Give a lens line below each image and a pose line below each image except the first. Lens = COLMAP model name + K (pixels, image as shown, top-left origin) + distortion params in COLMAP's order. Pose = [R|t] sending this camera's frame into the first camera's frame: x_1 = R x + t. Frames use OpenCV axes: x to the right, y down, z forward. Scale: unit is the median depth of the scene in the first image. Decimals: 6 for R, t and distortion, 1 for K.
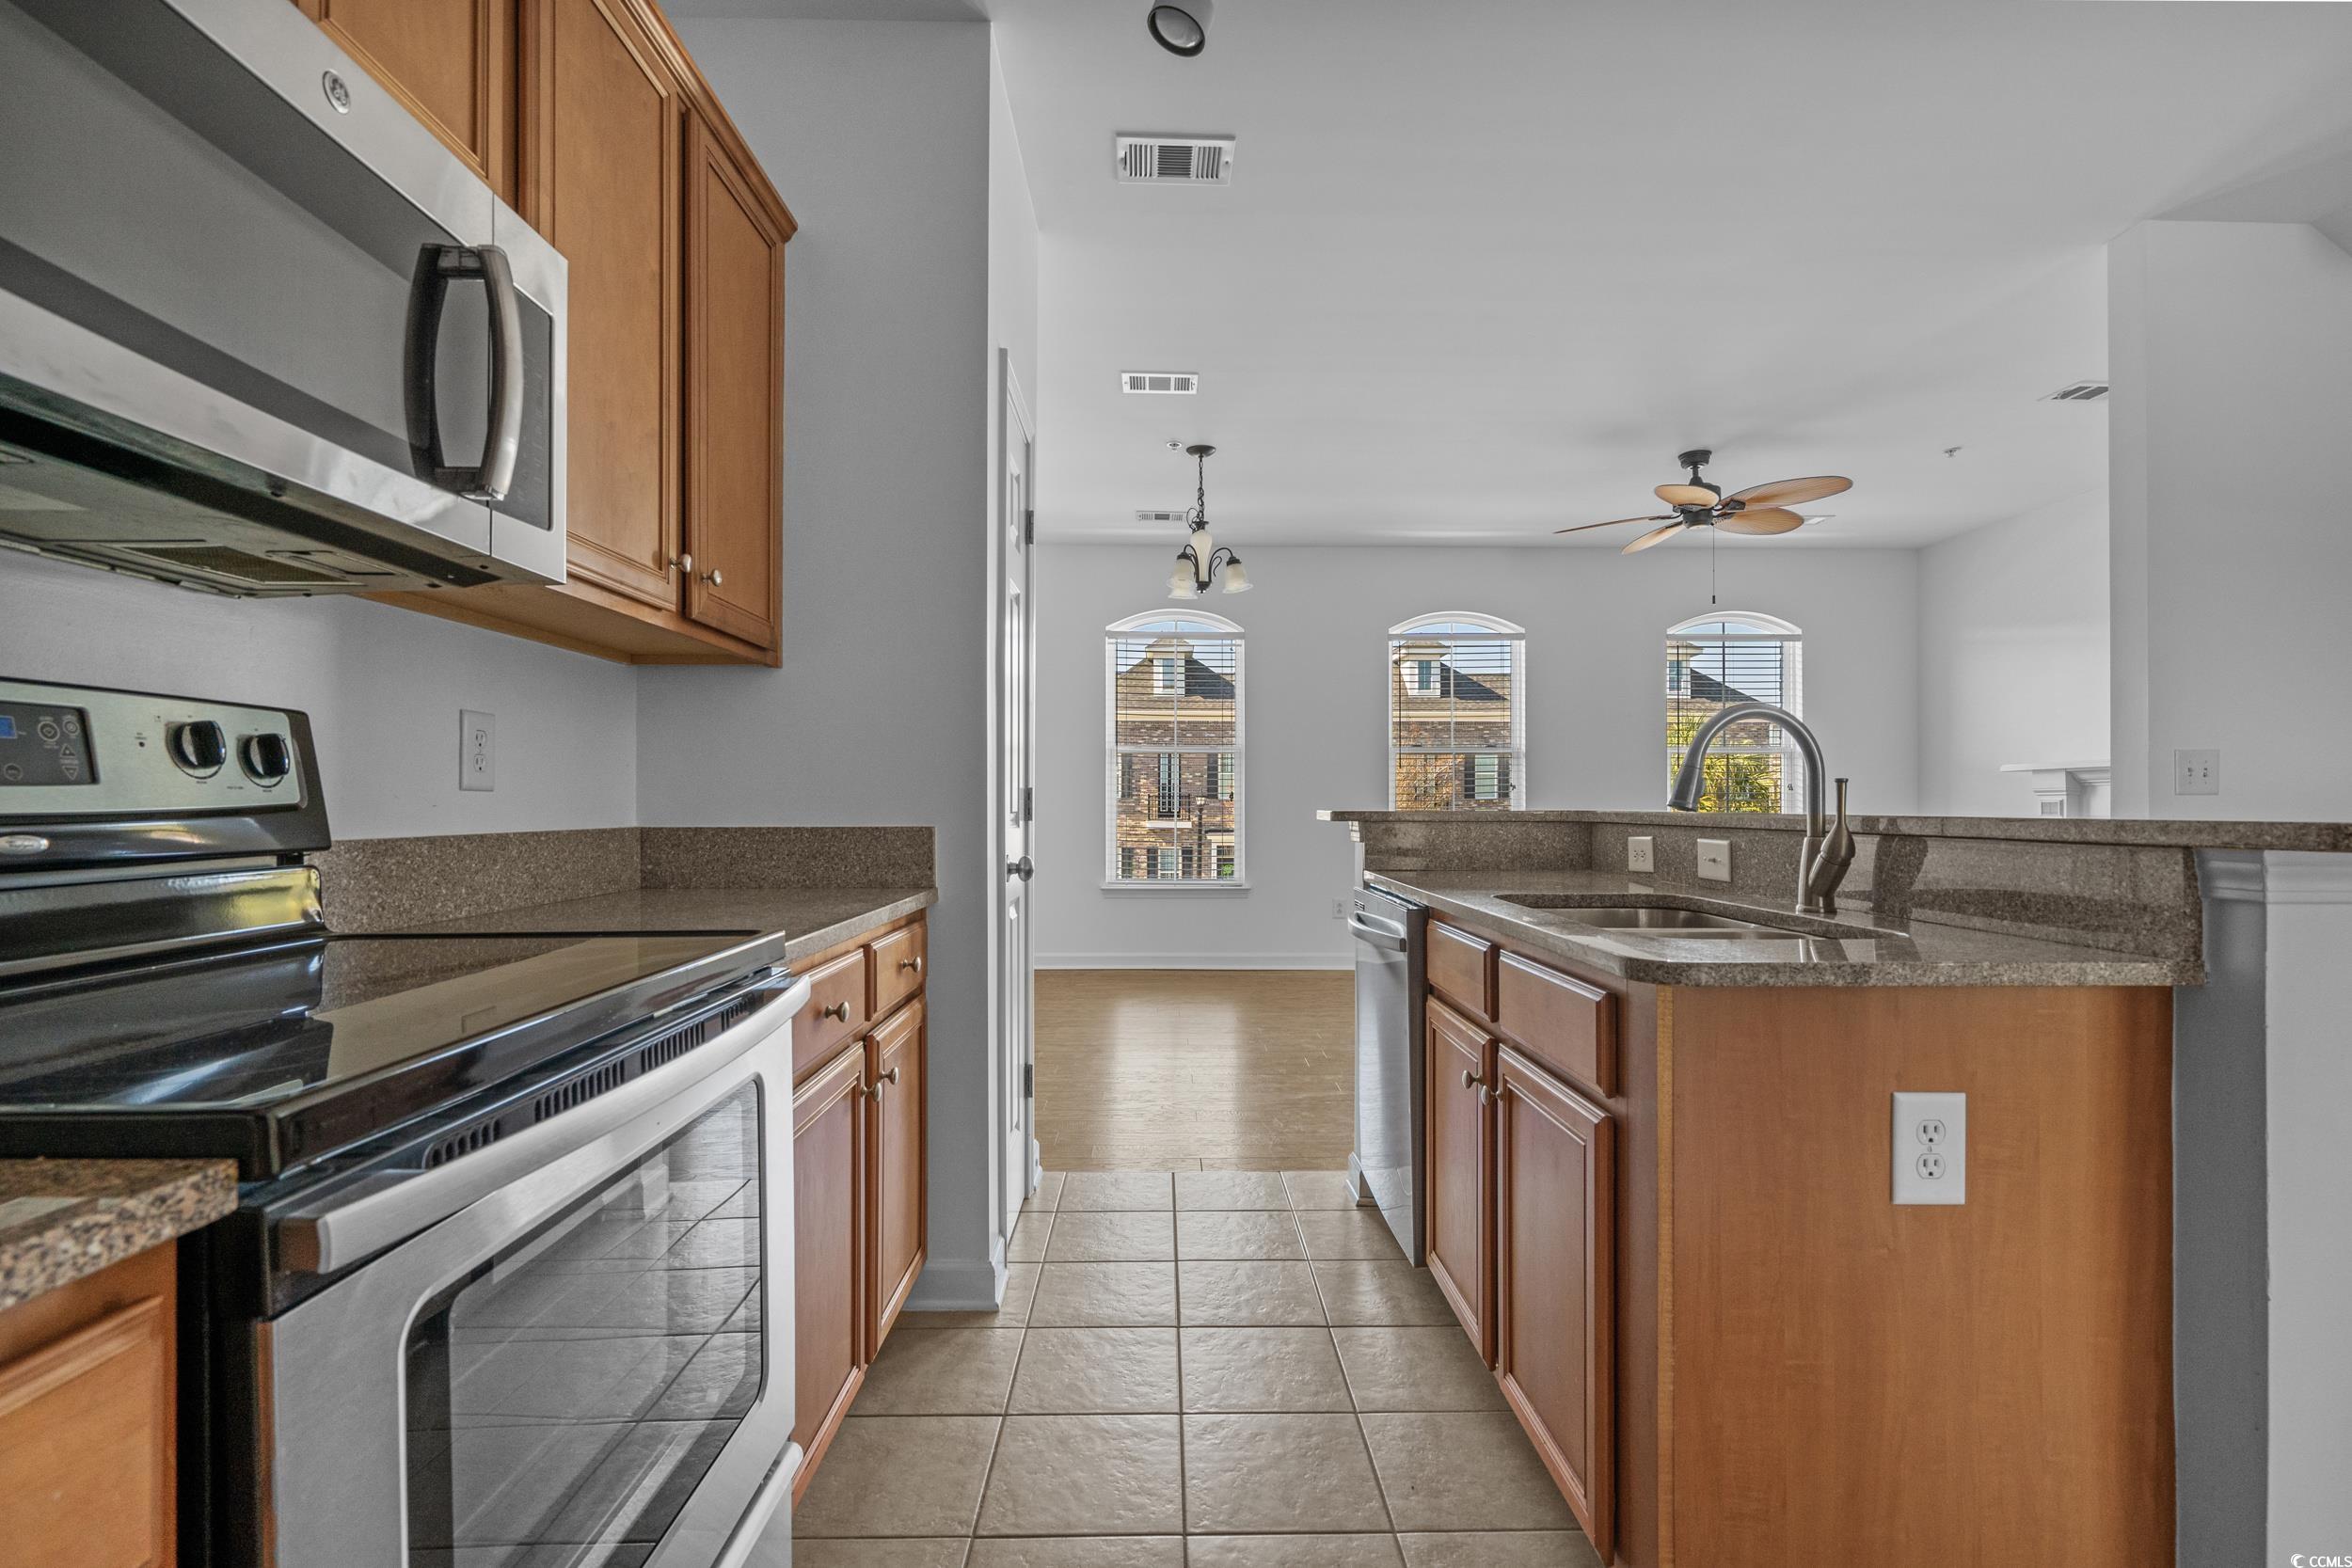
lens RADIAL K [[1074.2, 0, 1177.4], [0, 1074.2, 794.8], [0, 0, 1]] dist [-0.003313, 0.002116]
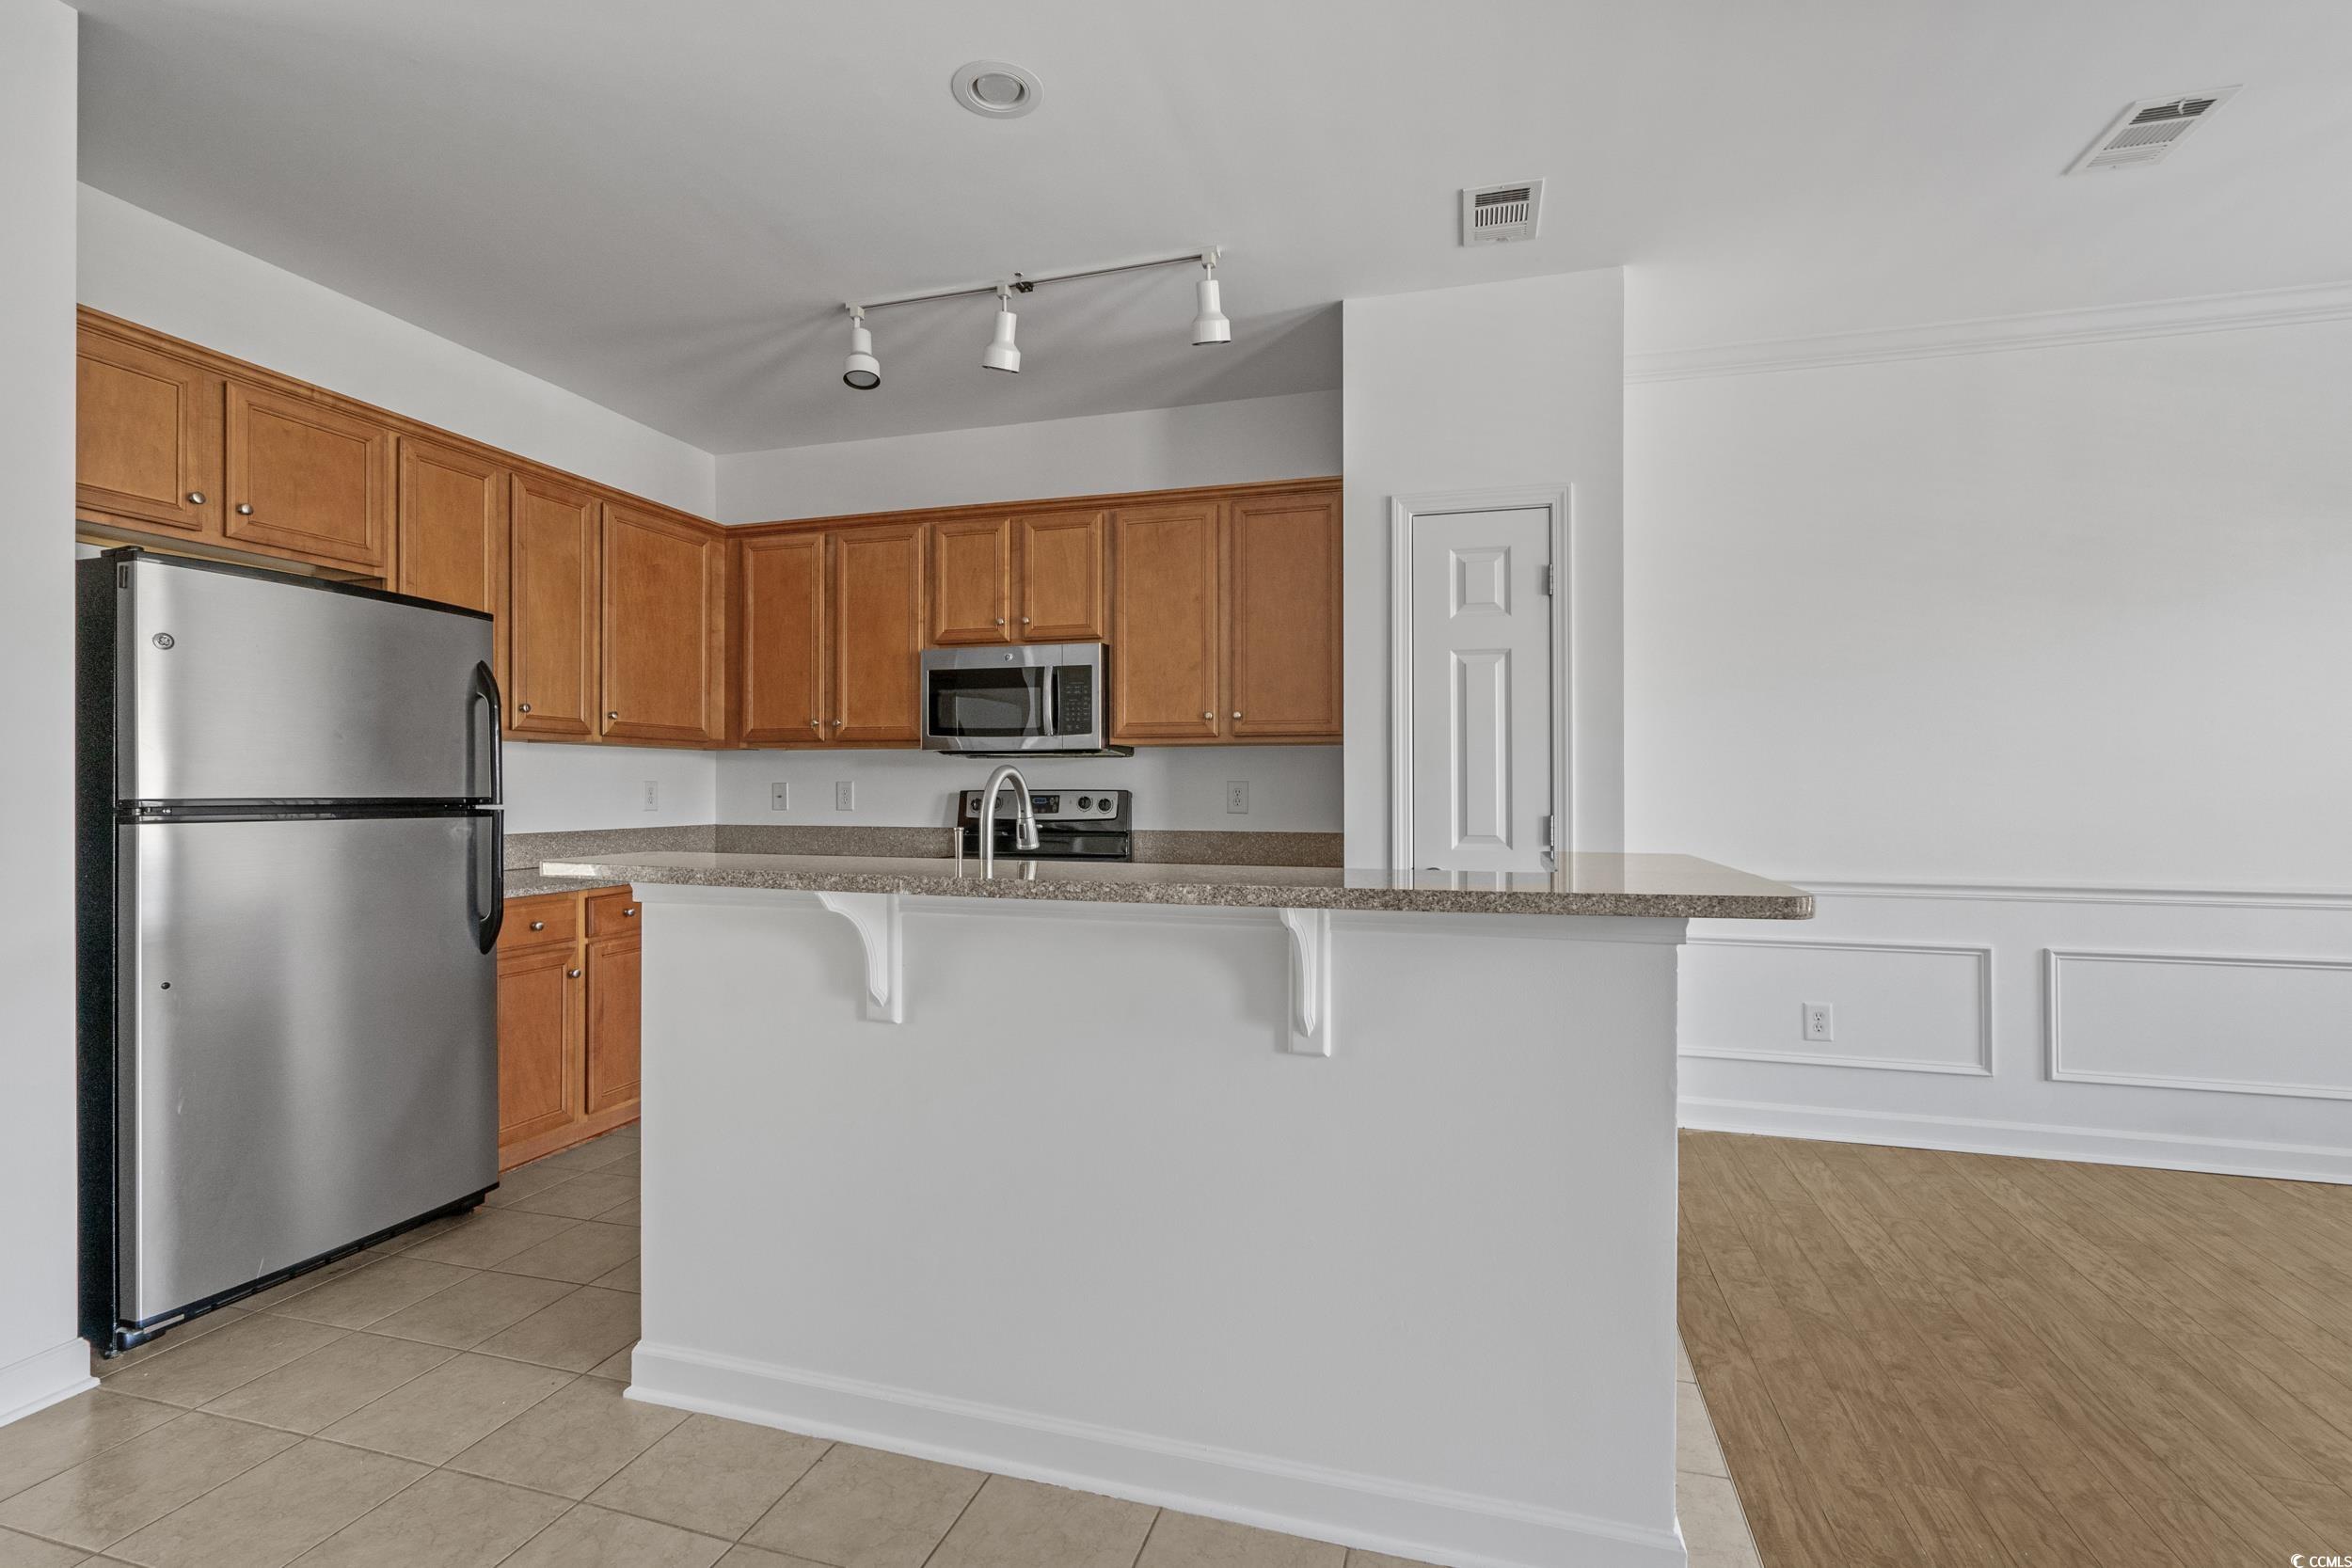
lens RADIAL K [[1074.2, 0, 1166.2], [0, 1074.2, 766.2], [0, 0, 1]] dist [-0.003313, 0.002116]
pose [[-0.312158, -0.019657, -0.949827, 1.302376], [0.004125, 0.999748, -0.022046, -0.044299], [0.950021, -0.010800, -0.311998, 1.221074]]
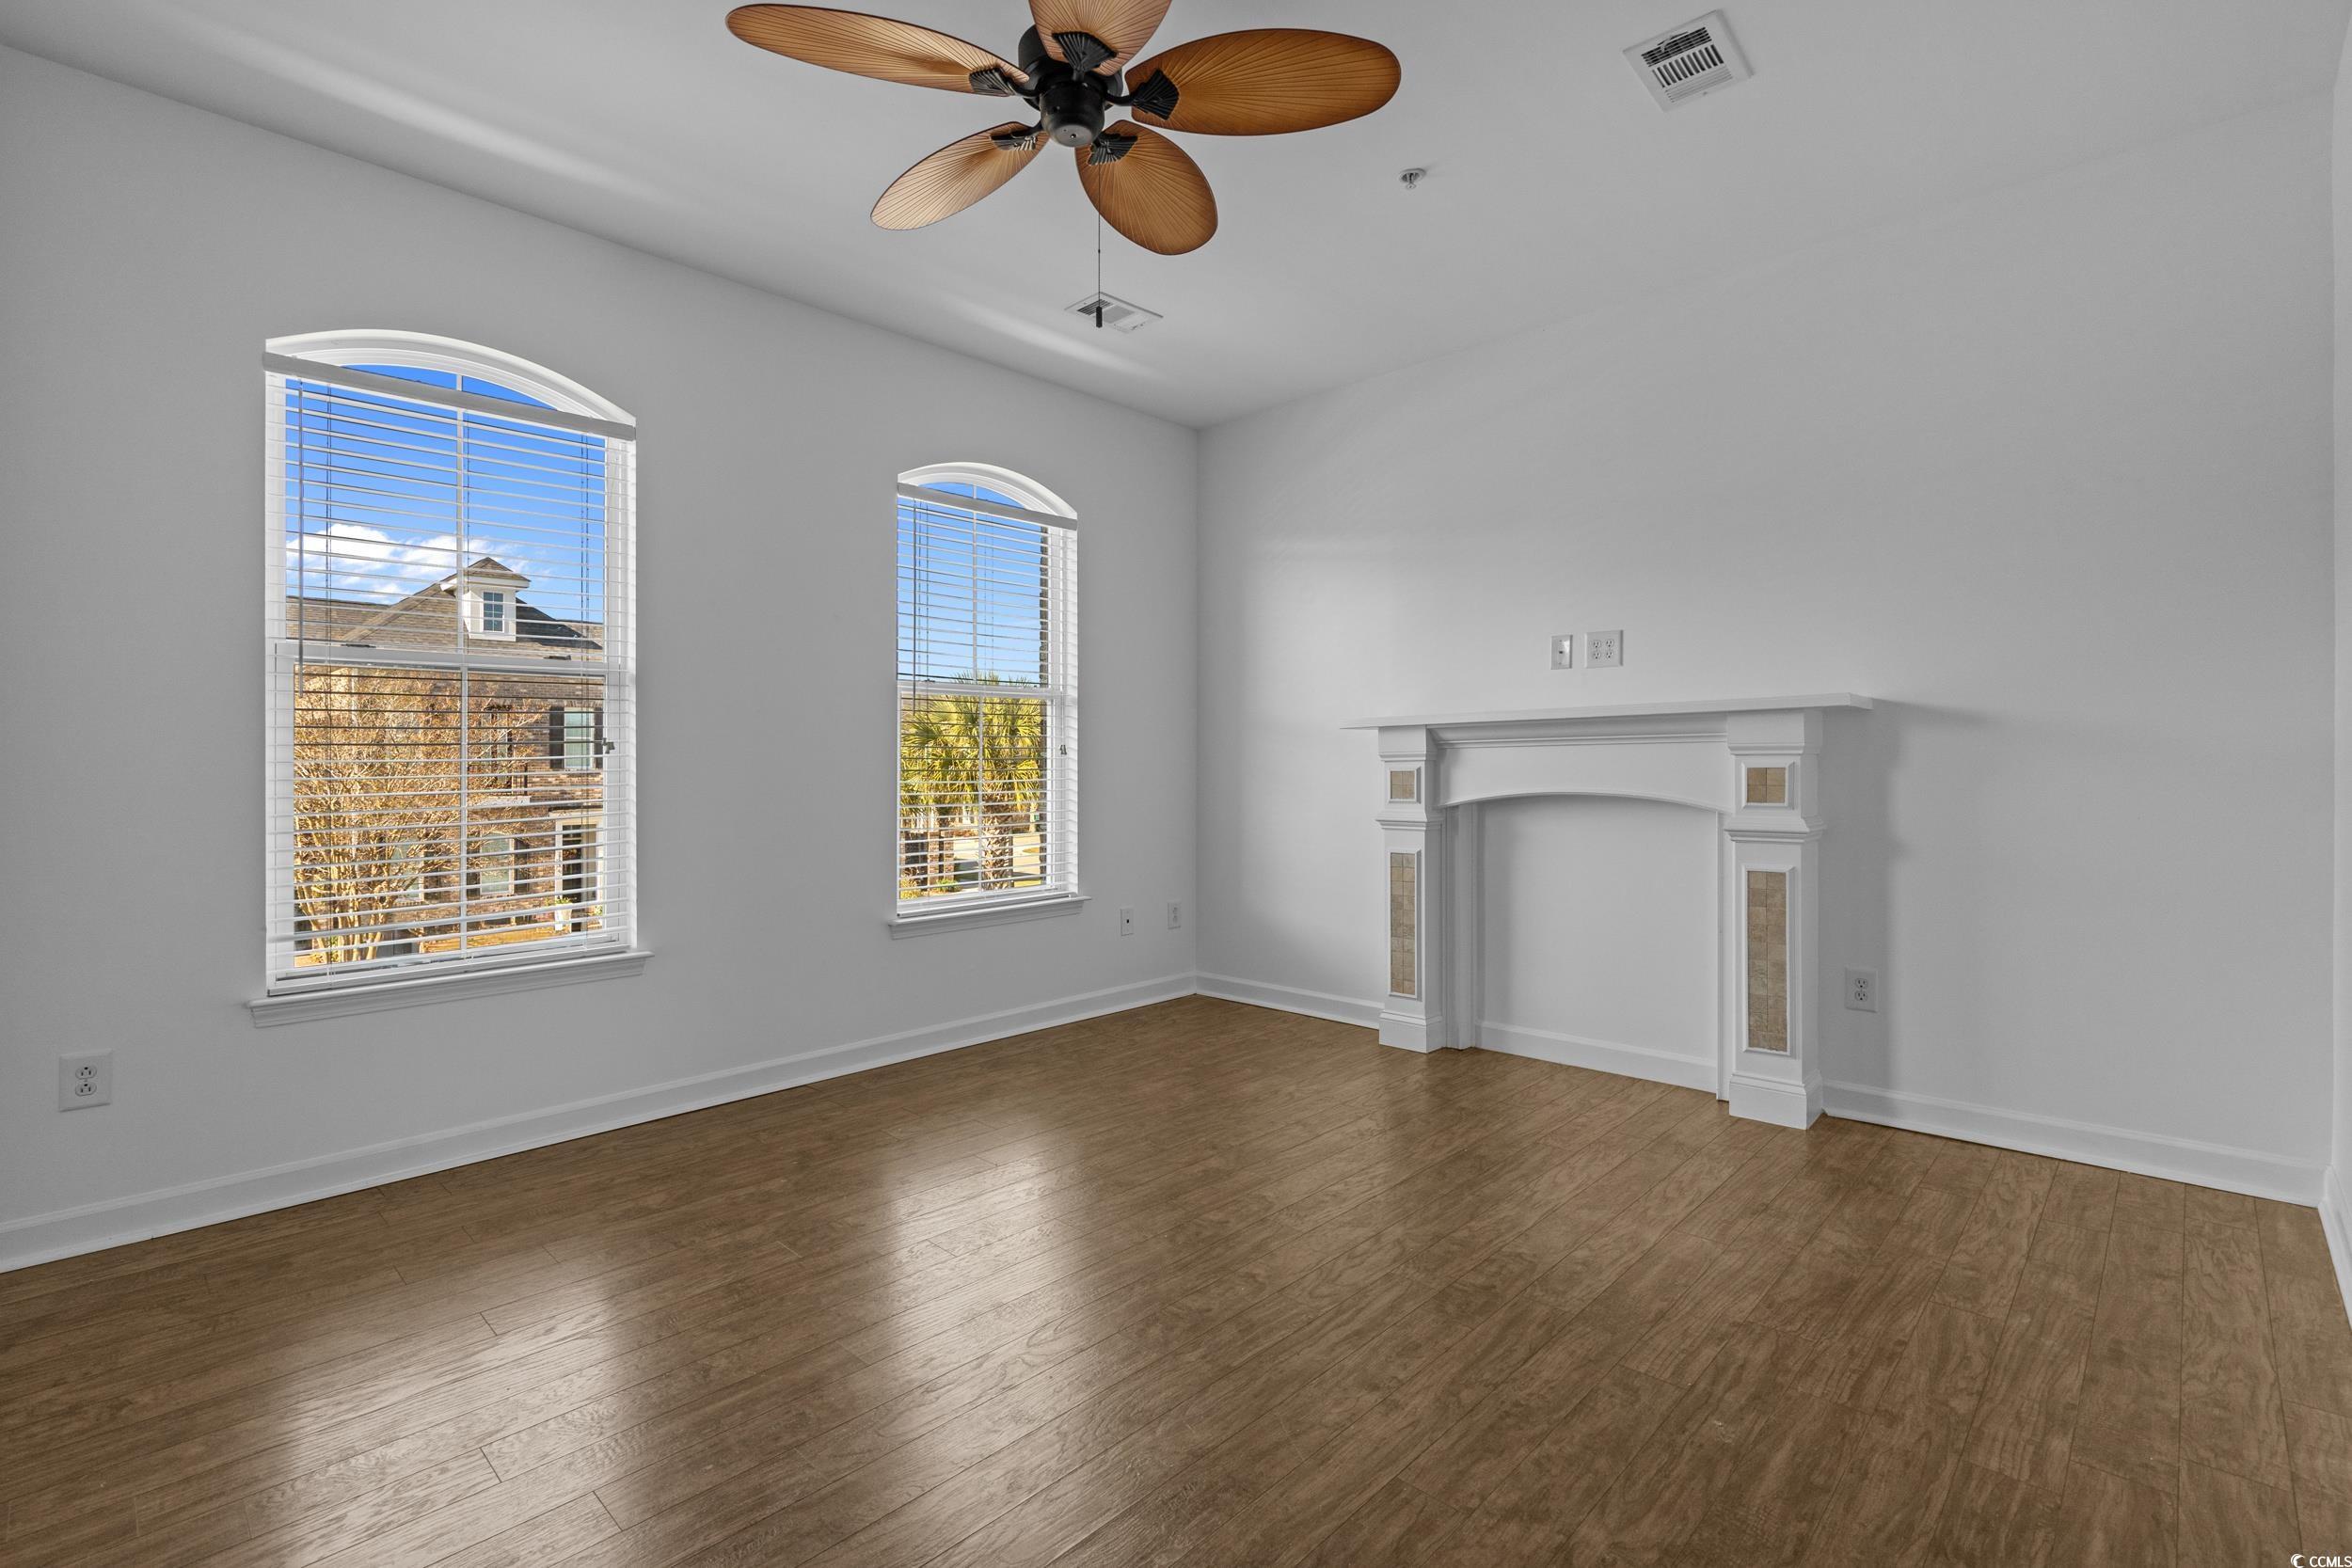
lens RADIAL K [[1074.2, 0, 1172.3], [0, 1074.2, 758.2], [0, 0, 1]] dist [-0.003313, 0.002116]
pose [[0.707868, 0.002523, 0.706340, 0.468878], [0.000286, 0.999993, -0.003858, 0.001687], [-0.706345, 0.002933, 0.707862, 1.488109]]
